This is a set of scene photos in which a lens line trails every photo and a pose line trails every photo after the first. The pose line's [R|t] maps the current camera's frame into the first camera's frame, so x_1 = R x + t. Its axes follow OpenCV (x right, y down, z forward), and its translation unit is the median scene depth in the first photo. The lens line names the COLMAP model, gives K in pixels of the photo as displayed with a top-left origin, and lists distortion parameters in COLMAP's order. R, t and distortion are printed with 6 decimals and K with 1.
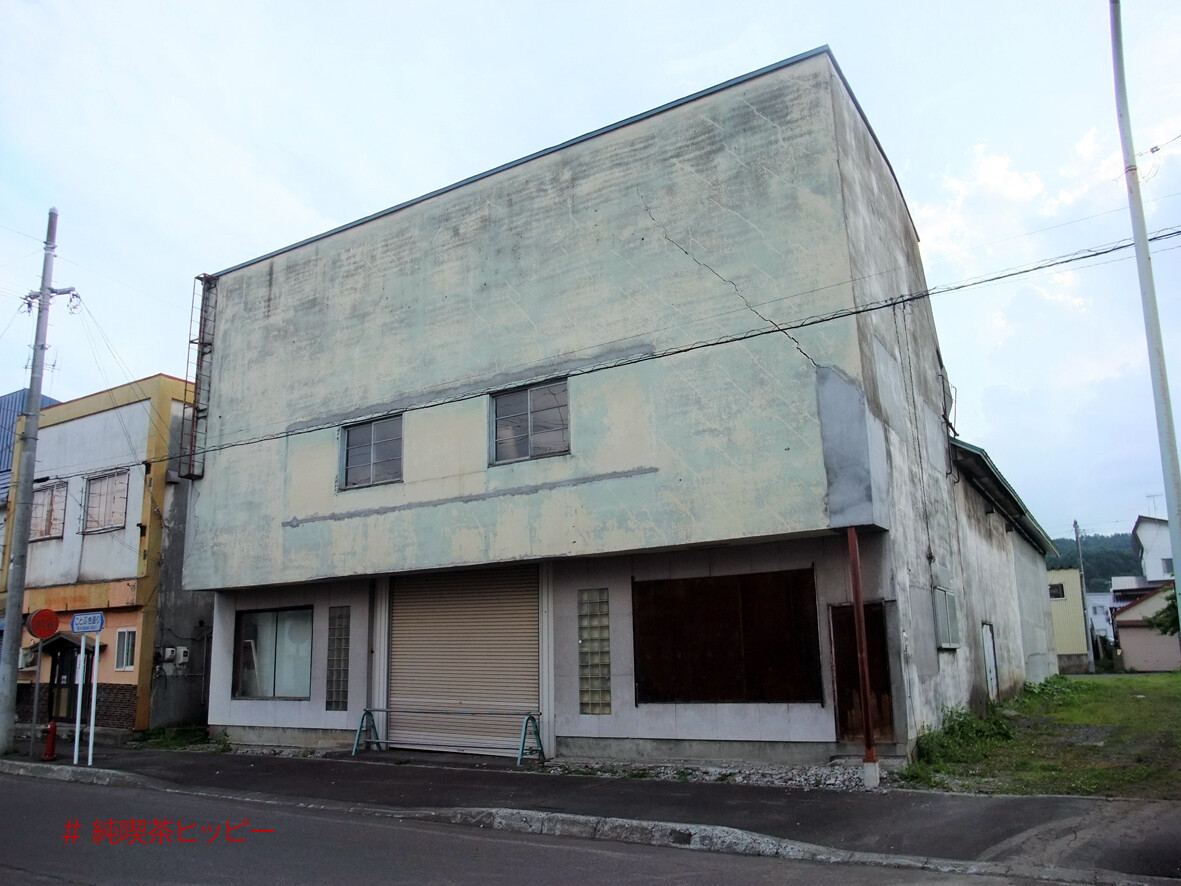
lens RADIAL K [[942.1, 0, 587.0], [0, 942.1, 444.9], [0, 0, 1]] dist [-0.066961, 0.032117]
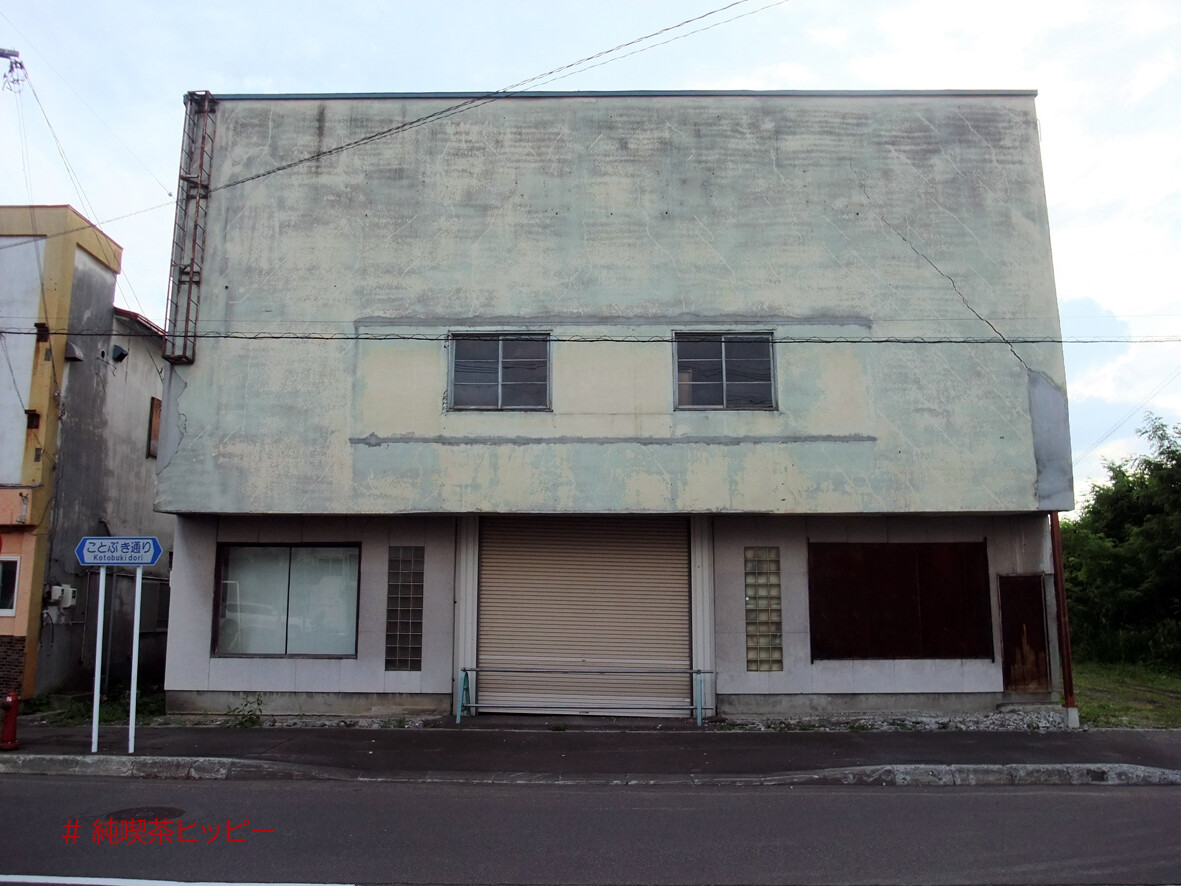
lens RADIAL K [[942.1, 0, 585.9], [0, 942.1, 445.7], [0, 0, 1]] dist [-0.066961, 0.032117]
pose [[0.845920, 0.116182, 0.520501, -0.660730], [-0.140663, 0.990028, 0.007618, 0.063407], [-0.514426, -0.079660, 0.853827, 0.245301]]
